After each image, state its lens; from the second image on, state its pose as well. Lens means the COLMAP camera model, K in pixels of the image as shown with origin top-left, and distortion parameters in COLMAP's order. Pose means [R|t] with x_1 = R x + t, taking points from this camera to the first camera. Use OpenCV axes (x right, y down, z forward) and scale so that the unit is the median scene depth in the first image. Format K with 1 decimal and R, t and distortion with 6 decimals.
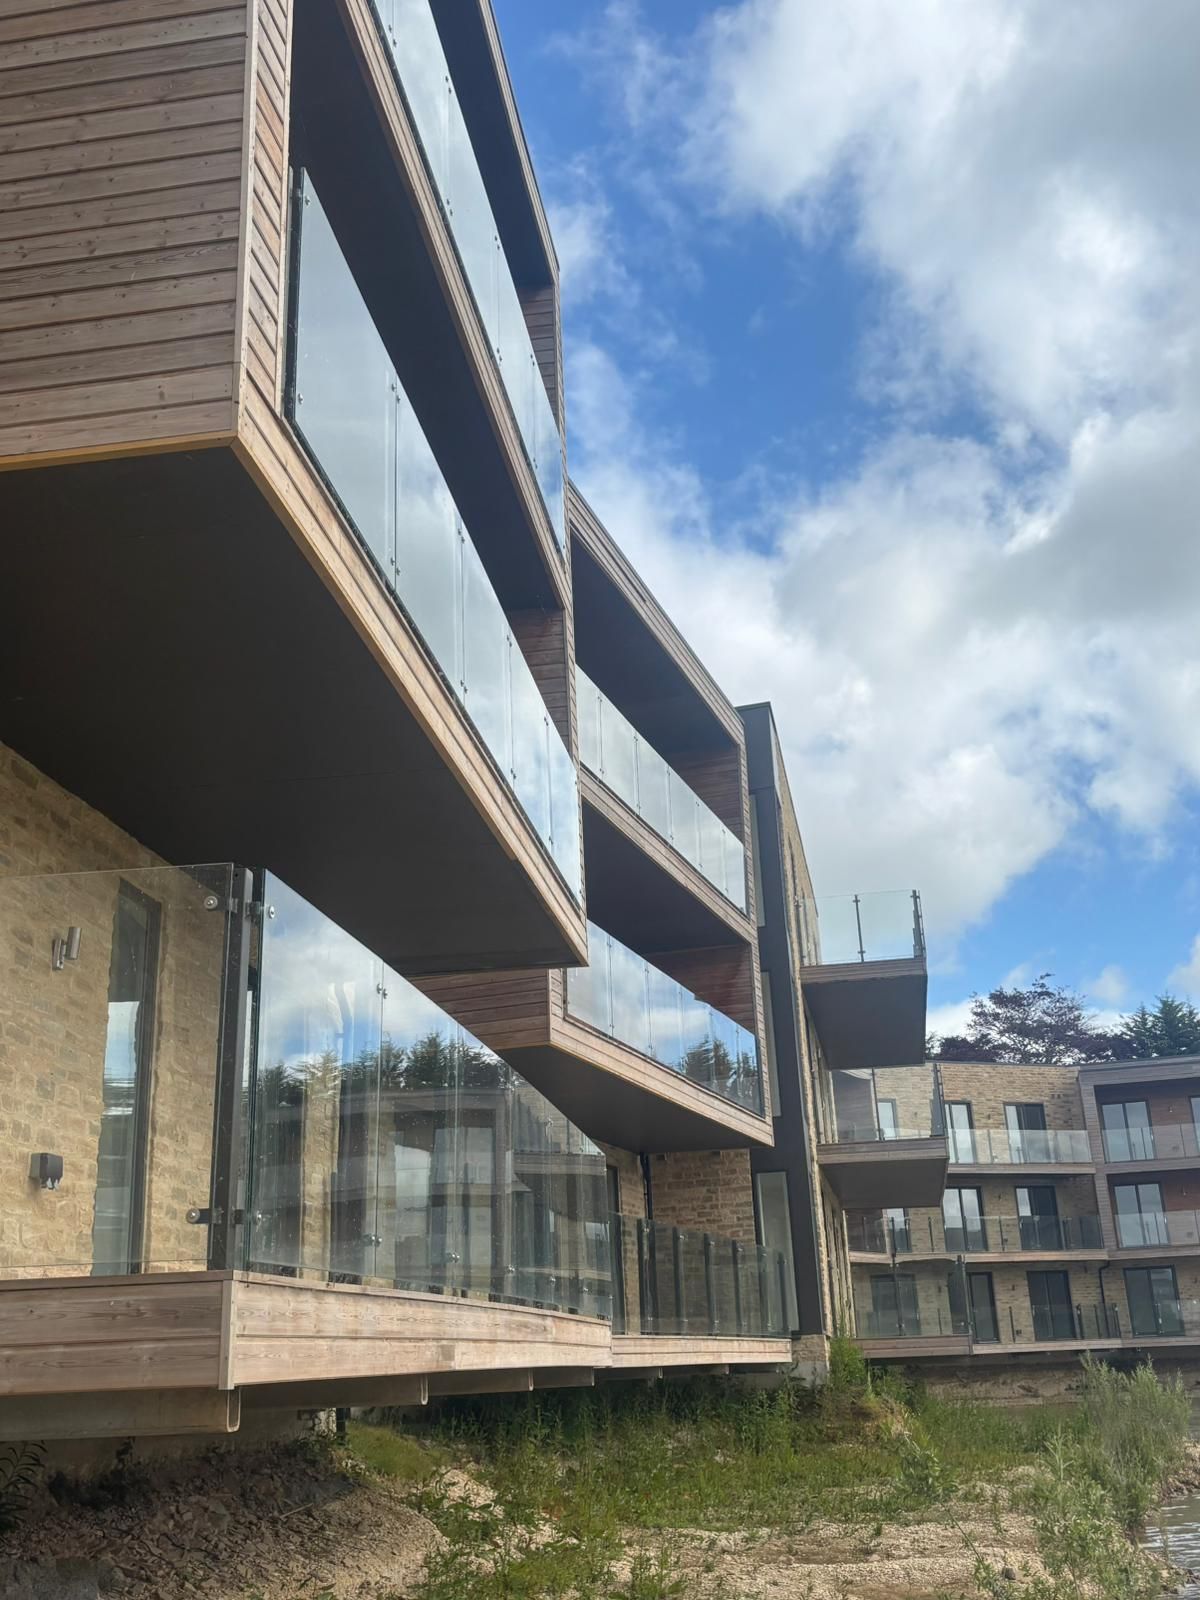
lens RADIAL K [[1428.5, 0, 600.0], [0, 1428.5, 800.0], [0, 0, 1]] dist [-0.066618, -0.002464]
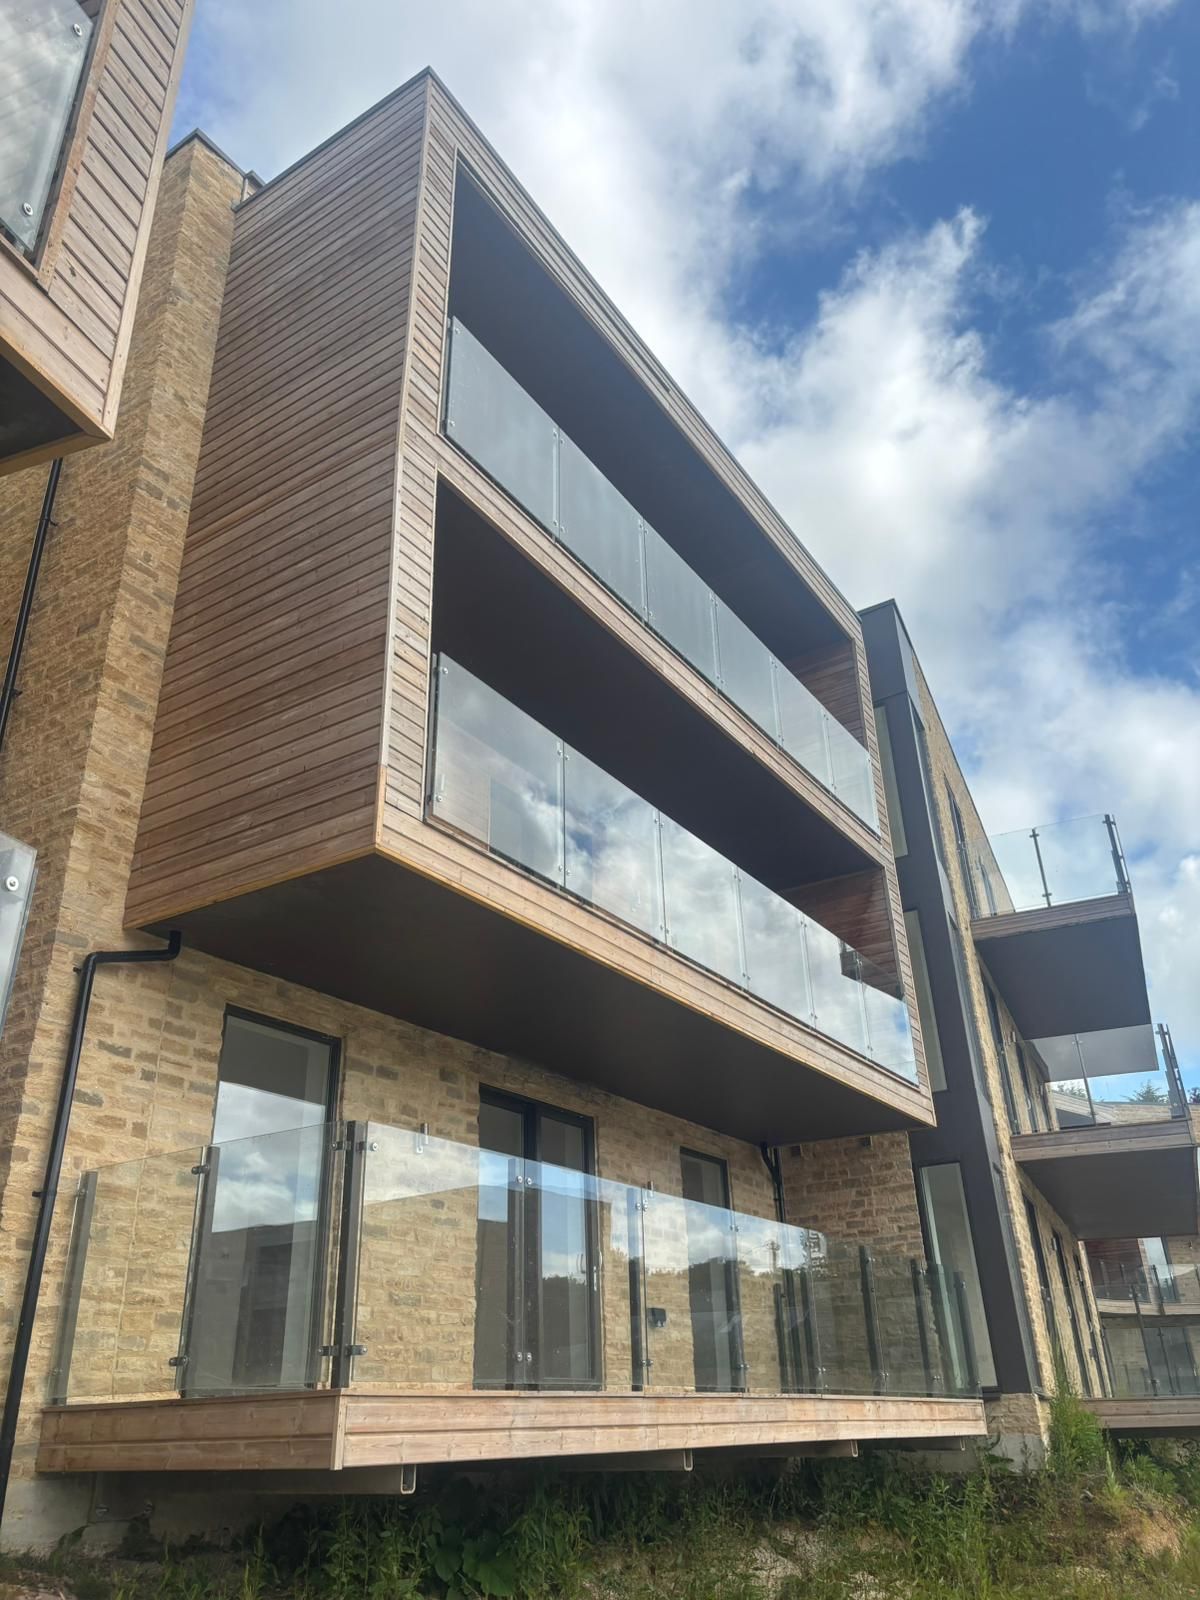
lens RADIAL K [[1194.0, 0, 596.4], [0, 1194.0, 828.6], [0, 0, 1]] dist [0.045271, -0.059876]
pose [[0.975373, -0.093887, -0.199583, 0.087064], [0.078338, 0.993344, -0.084446, 0.125270], [0.206183, 0.066731, 0.976235, 0.331275]]
